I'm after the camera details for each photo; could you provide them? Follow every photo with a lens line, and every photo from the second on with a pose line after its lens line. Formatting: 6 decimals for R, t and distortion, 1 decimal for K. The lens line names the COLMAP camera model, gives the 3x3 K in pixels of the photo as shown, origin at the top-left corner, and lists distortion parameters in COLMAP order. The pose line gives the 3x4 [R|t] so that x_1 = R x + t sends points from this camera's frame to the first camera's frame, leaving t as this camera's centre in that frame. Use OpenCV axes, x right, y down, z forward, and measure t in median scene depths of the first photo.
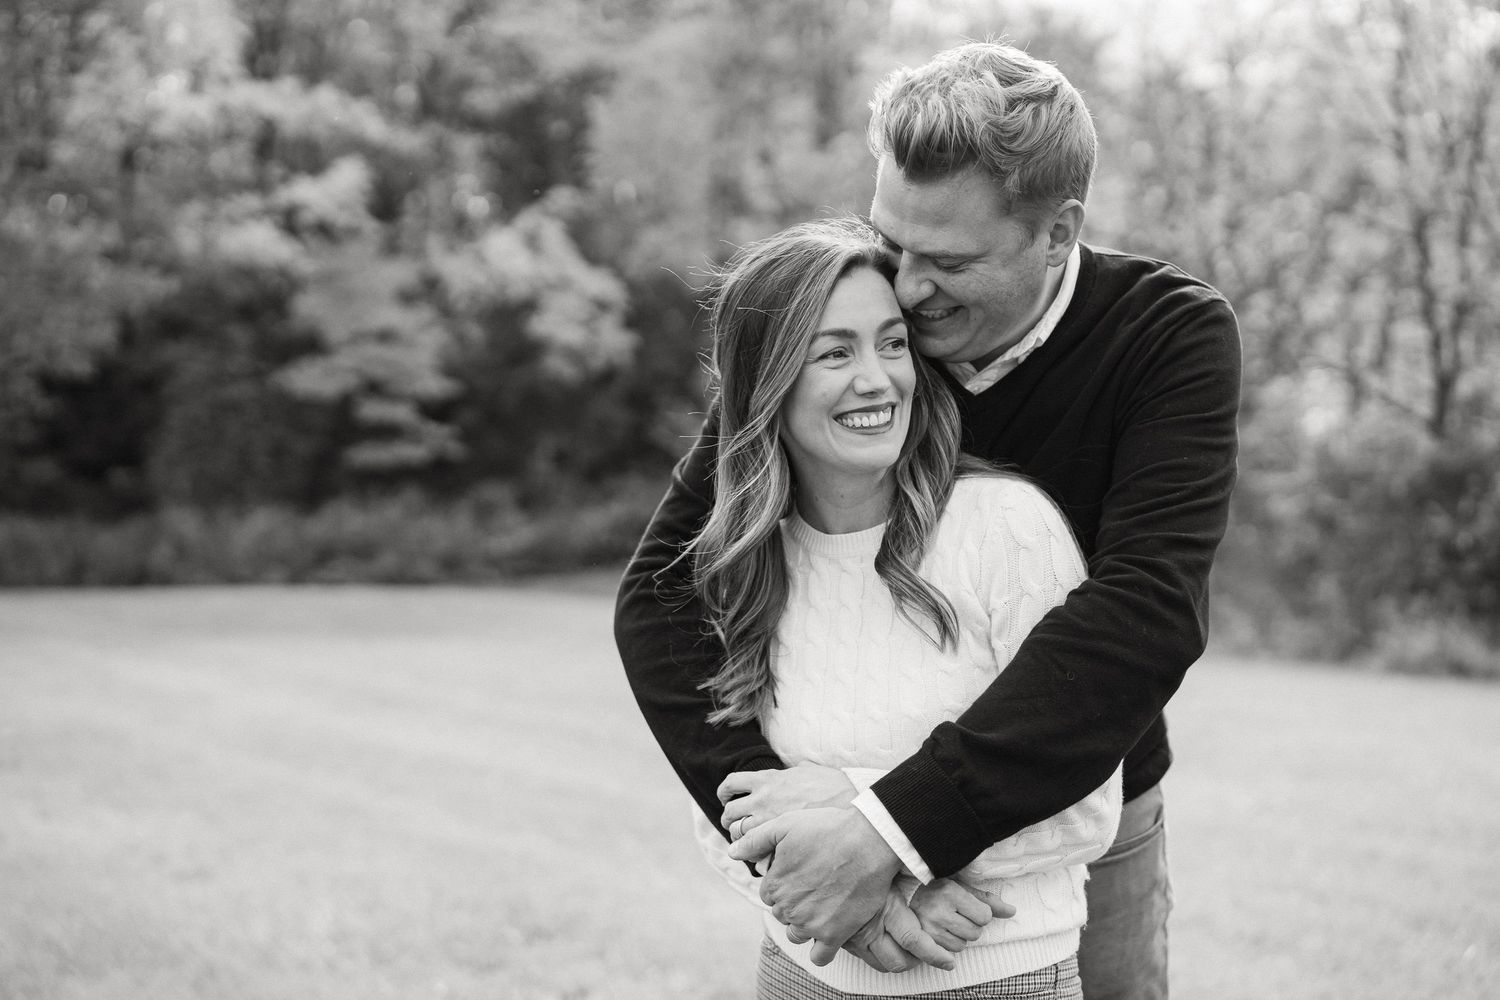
lens RADIAL K [[2151.8, 0, 750.0], [0, 2151.8, 500.0], [0, 0, 1]] dist [0.025881, 0.025506]
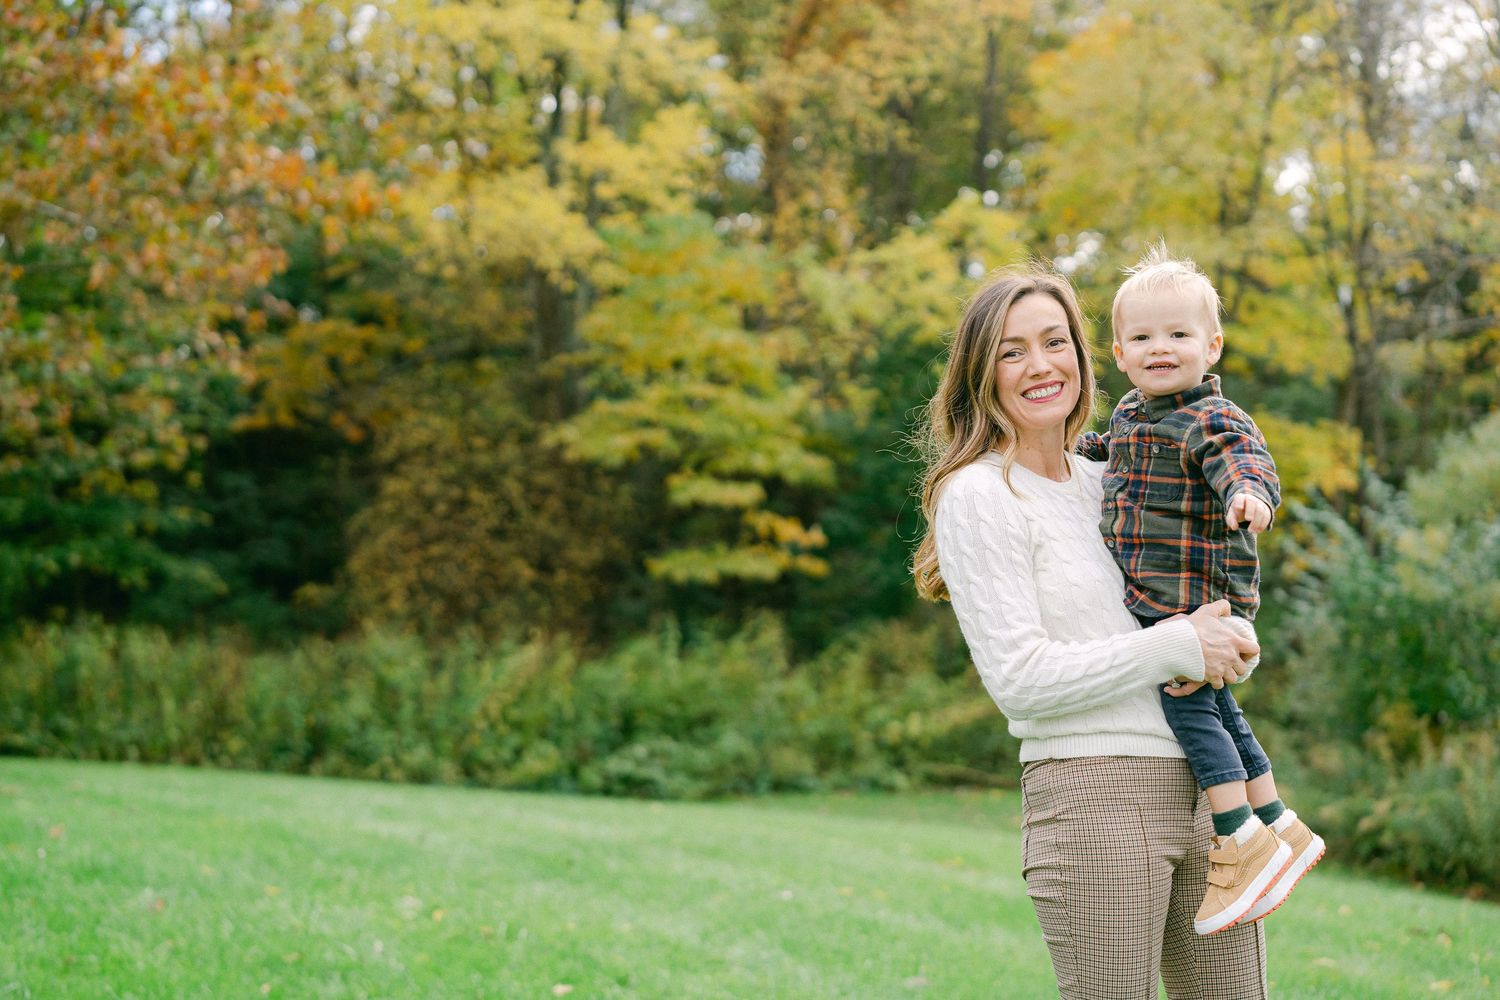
lens RADIAL K [[2197.4, 0, 775.7], [0, 2197.4, 494.6], [0, 0, 1]] dist [0.009591, 0.069549]
pose [[0.995376, 0.052258, -0.080597, -0.100519], [-0.057877, 0.995934, -0.069034, 0.001829], [0.076662, 0.073379, 0.994353, 0.357830]]
